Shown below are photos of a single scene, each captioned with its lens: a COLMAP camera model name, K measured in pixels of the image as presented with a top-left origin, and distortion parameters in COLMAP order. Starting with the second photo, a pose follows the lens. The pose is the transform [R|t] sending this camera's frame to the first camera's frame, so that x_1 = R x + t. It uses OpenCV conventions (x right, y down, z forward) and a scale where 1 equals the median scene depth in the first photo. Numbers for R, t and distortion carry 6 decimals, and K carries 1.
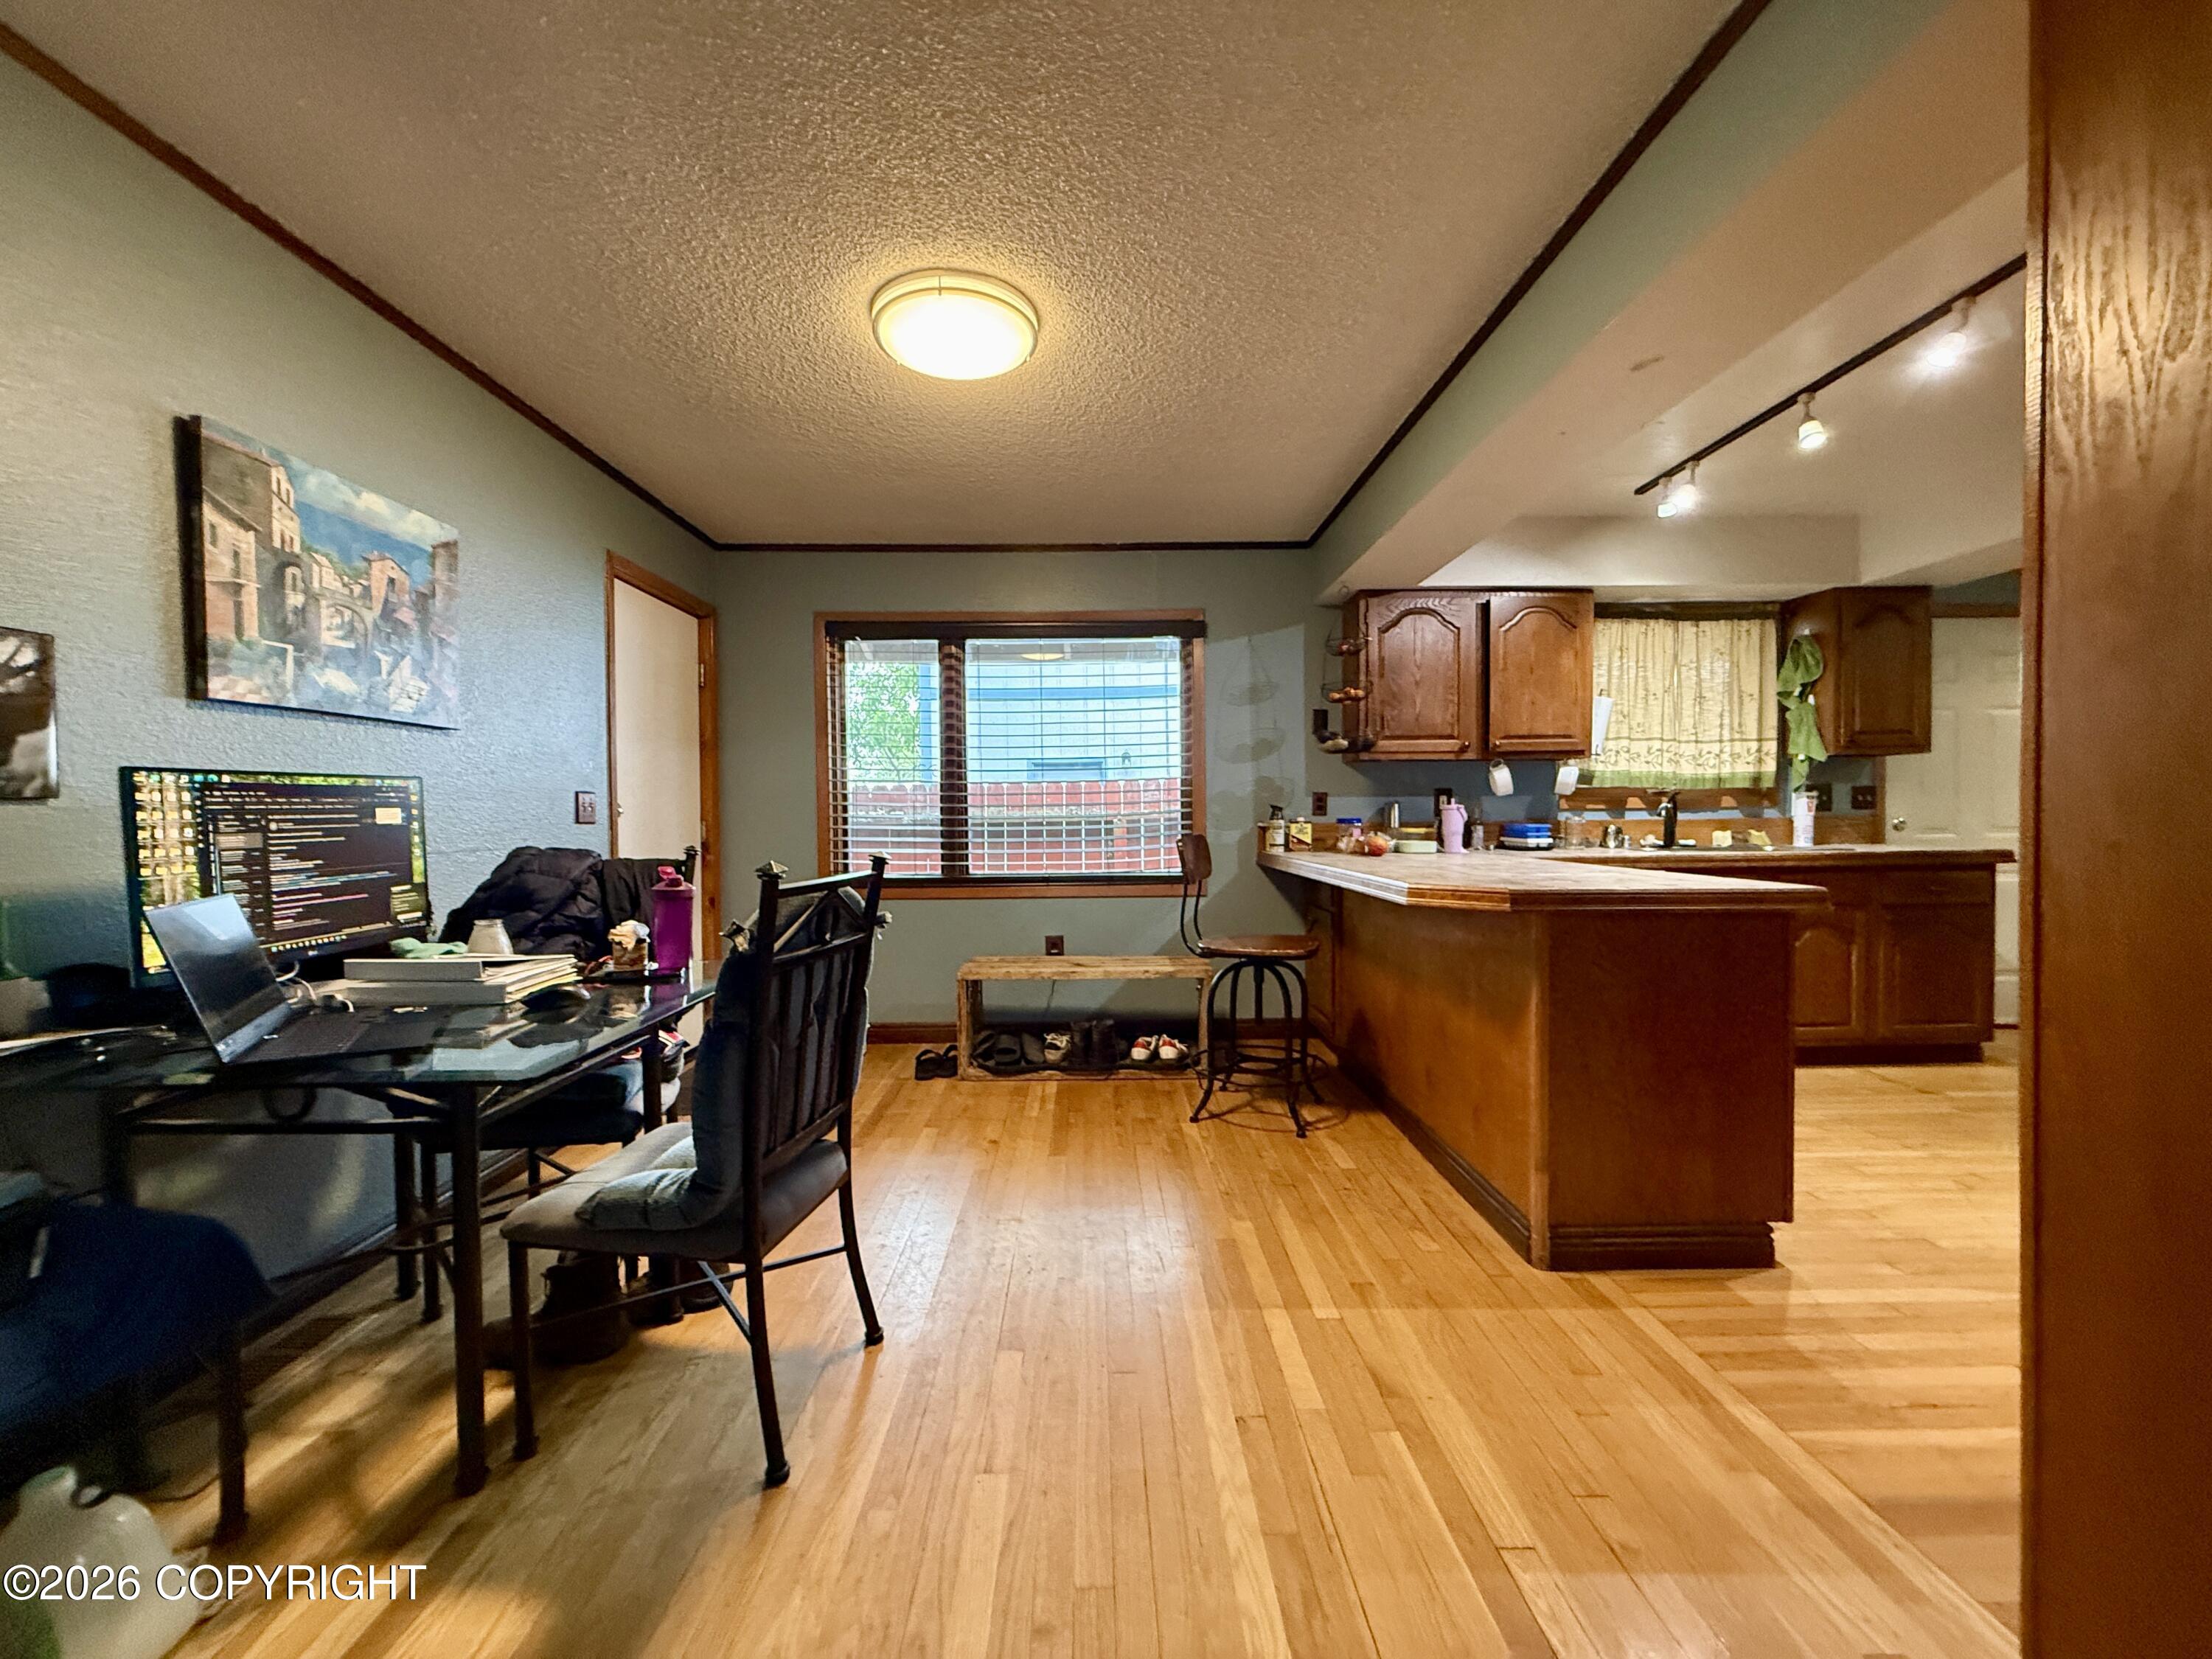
lens RADIAL K [[876.8, 0, 1100.1], [0, 876.8, 830.9], [0, 0, 1]] dist [0.000745, -0.000594]
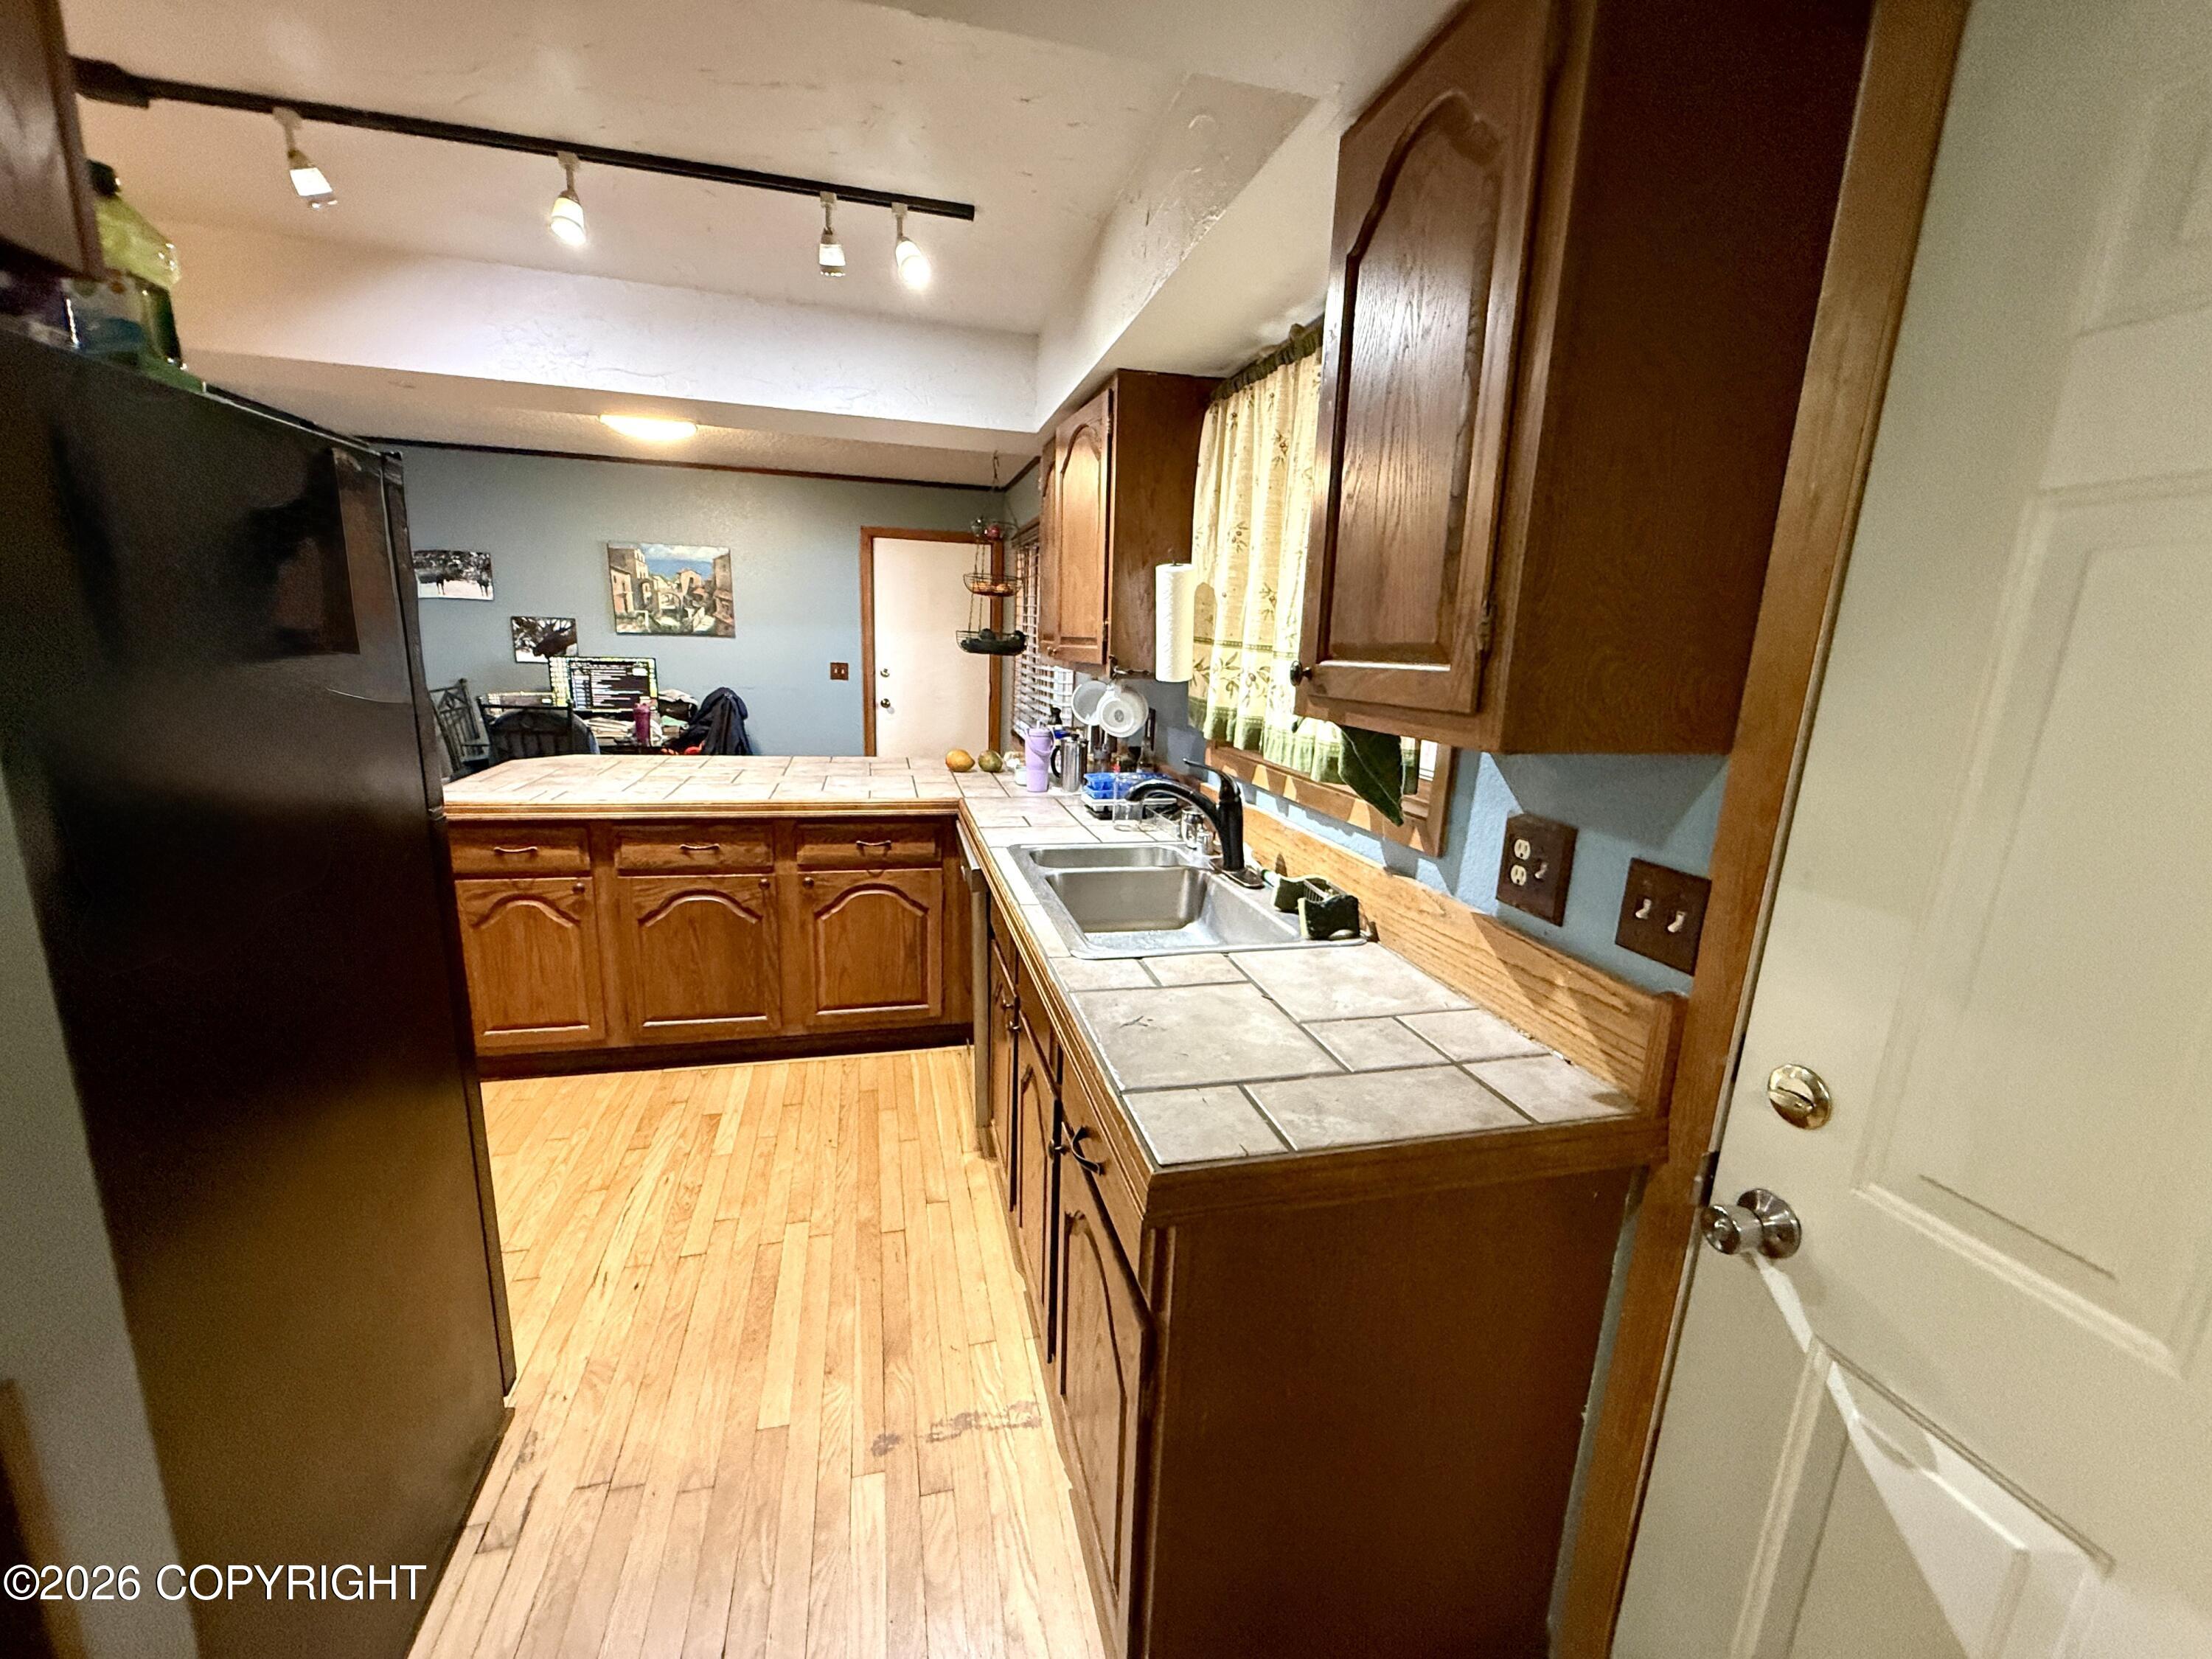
lens RADIAL K [[876.8, 0, 1100.0], [0, 876.8, 832.7], [0, 0, 1]] dist [0.000745, -0.000594]
pose [[0.232401, 0.231127, -0.944759, 2.033375], [-0.059993, 0.972912, 0.223257, -0.202362], [0.970768, 0.004794, 0.239972, 1.517935]]
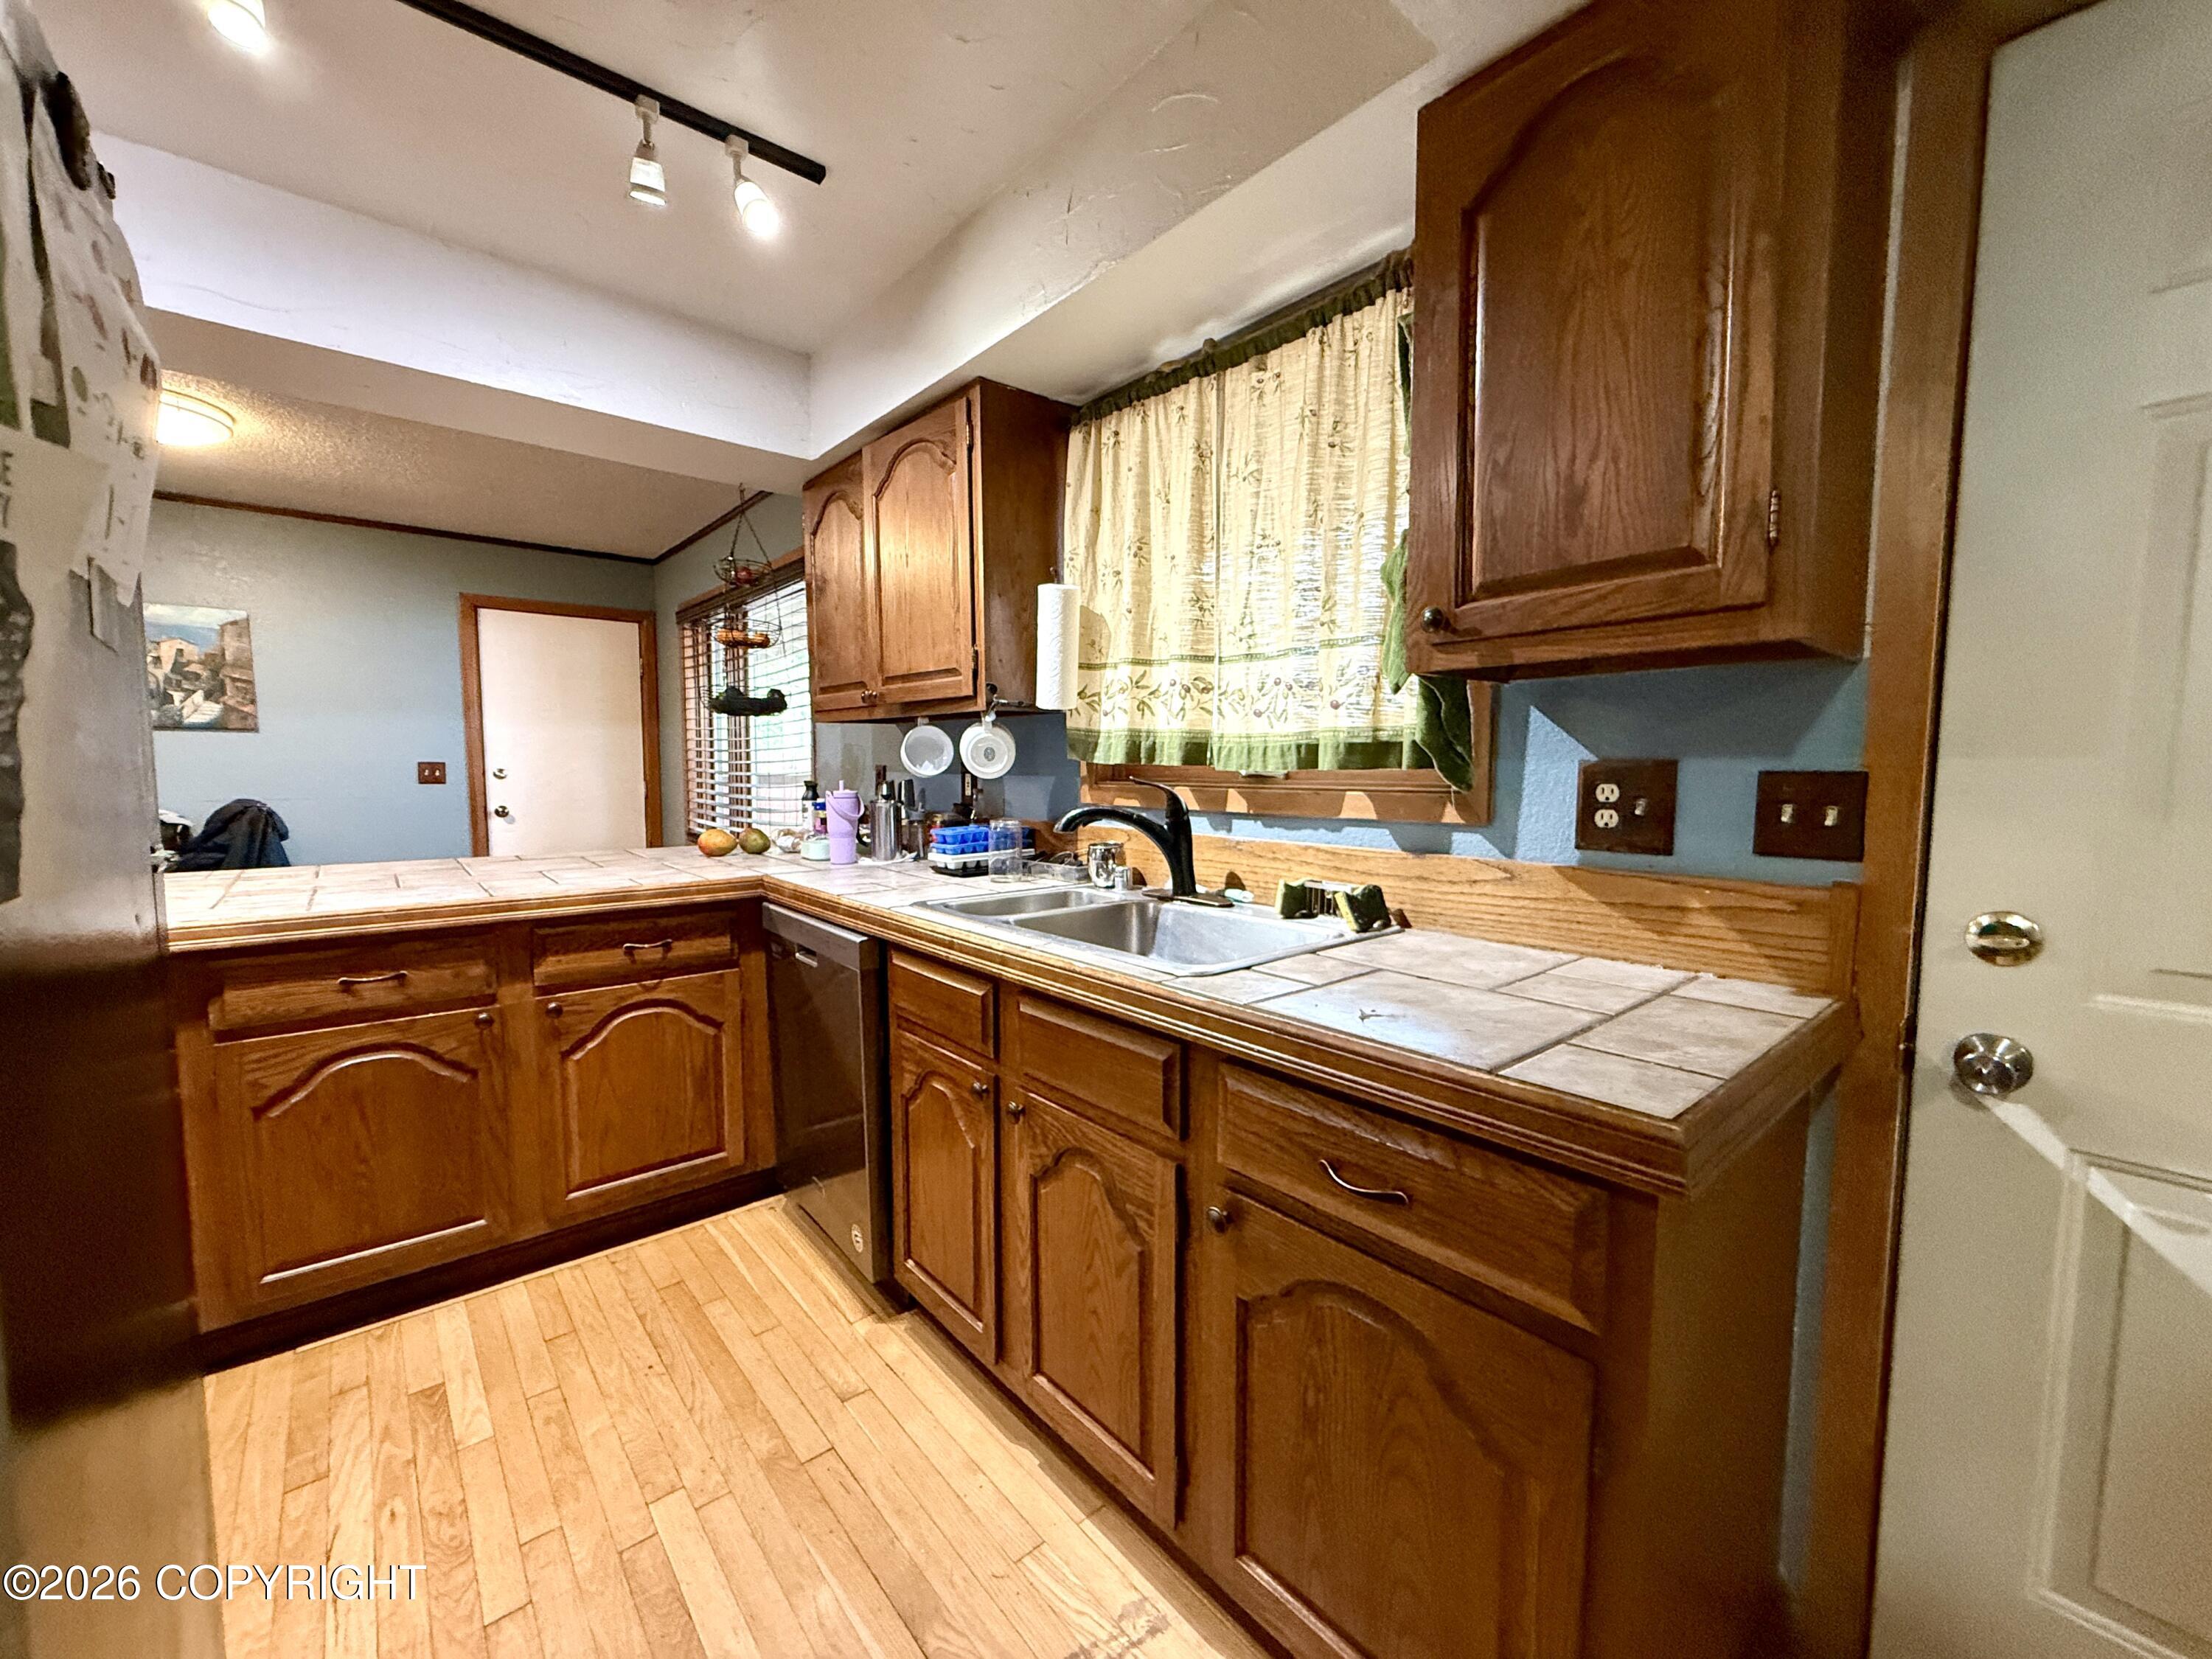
lens RADIAL K [[876.8, 0, 1097.3], [0, 876.8, 832.8], [0, 0, 1]] dist [0.000745, -0.000594]
pose [[0.635859, 0.074217, -0.768228, 1.801785], [-0.025246, 0.996833, 0.075406, -0.090997], [0.771392, -0.028553, 0.635719, 1.275782]]
